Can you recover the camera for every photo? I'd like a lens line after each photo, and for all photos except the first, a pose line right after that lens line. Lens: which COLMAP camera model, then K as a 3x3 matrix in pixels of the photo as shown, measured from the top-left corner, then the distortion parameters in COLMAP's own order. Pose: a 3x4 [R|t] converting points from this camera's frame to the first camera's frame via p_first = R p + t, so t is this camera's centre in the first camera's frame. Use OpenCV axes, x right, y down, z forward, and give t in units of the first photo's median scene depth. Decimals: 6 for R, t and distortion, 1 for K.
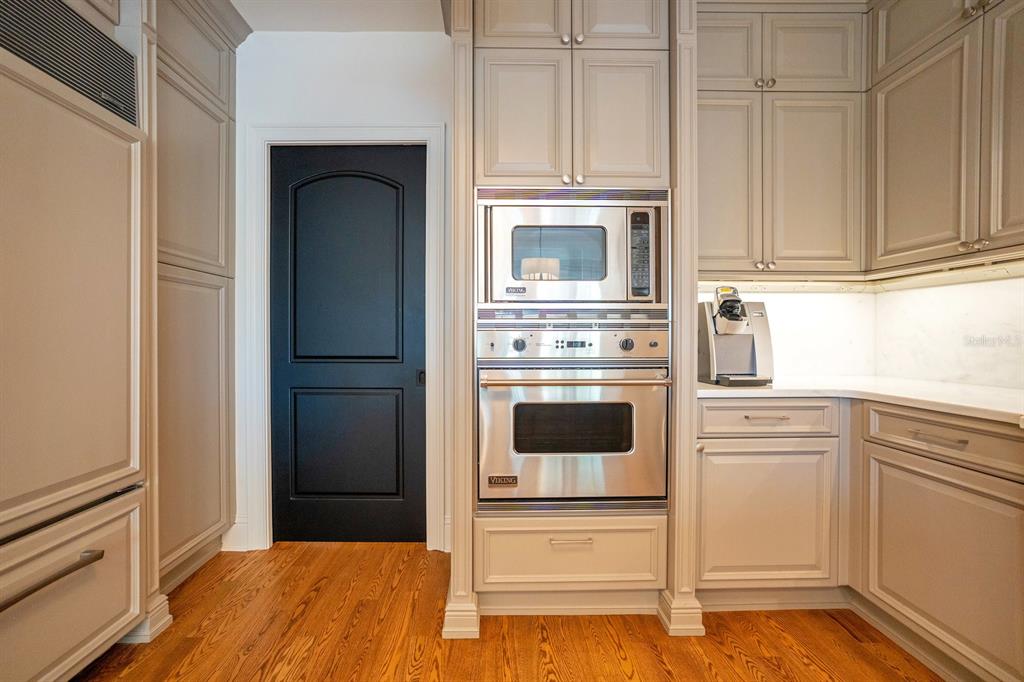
lens RADIAL K [[470.2, 0, 493.2], [0, 470.2, 343.1], [0, 0, 1]] dist [-0.031865, 0.009195]
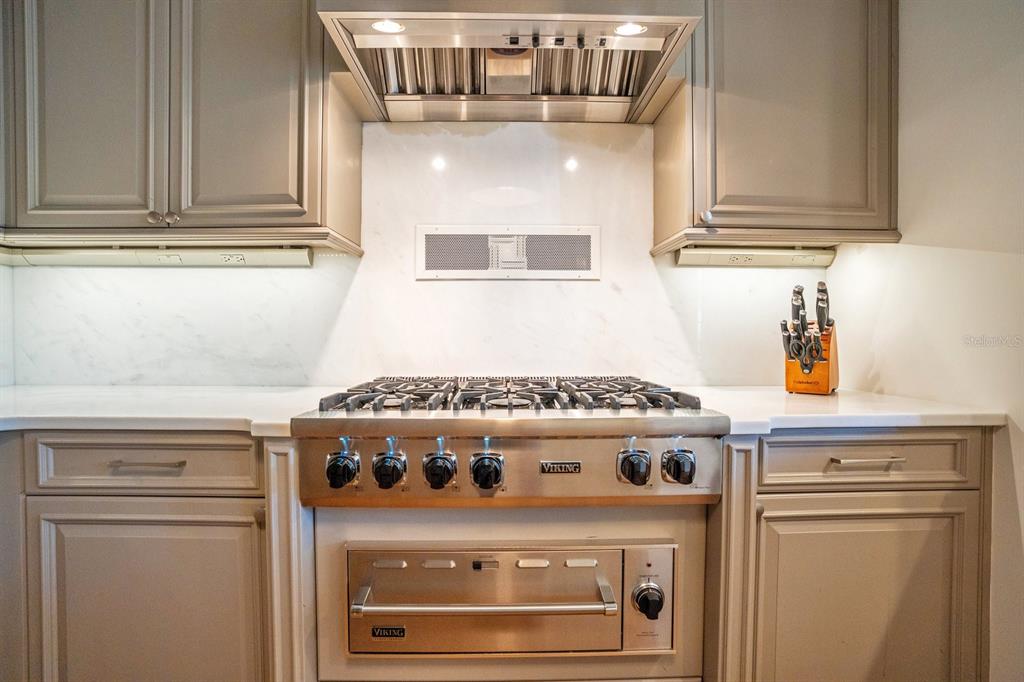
lens RADIAL K [[470.2, 0, 498.2], [0, 470.2, 338.6], [0, 0, 1]] dist [-0.031865, 0.009195]
pose [[0.015001, -0.008164, 0.999854, 0.195917], [0.007968, 0.999936, 0.008045, 0.002015], [-0.999856, 0.007846, 0.015065, 0.347538]]
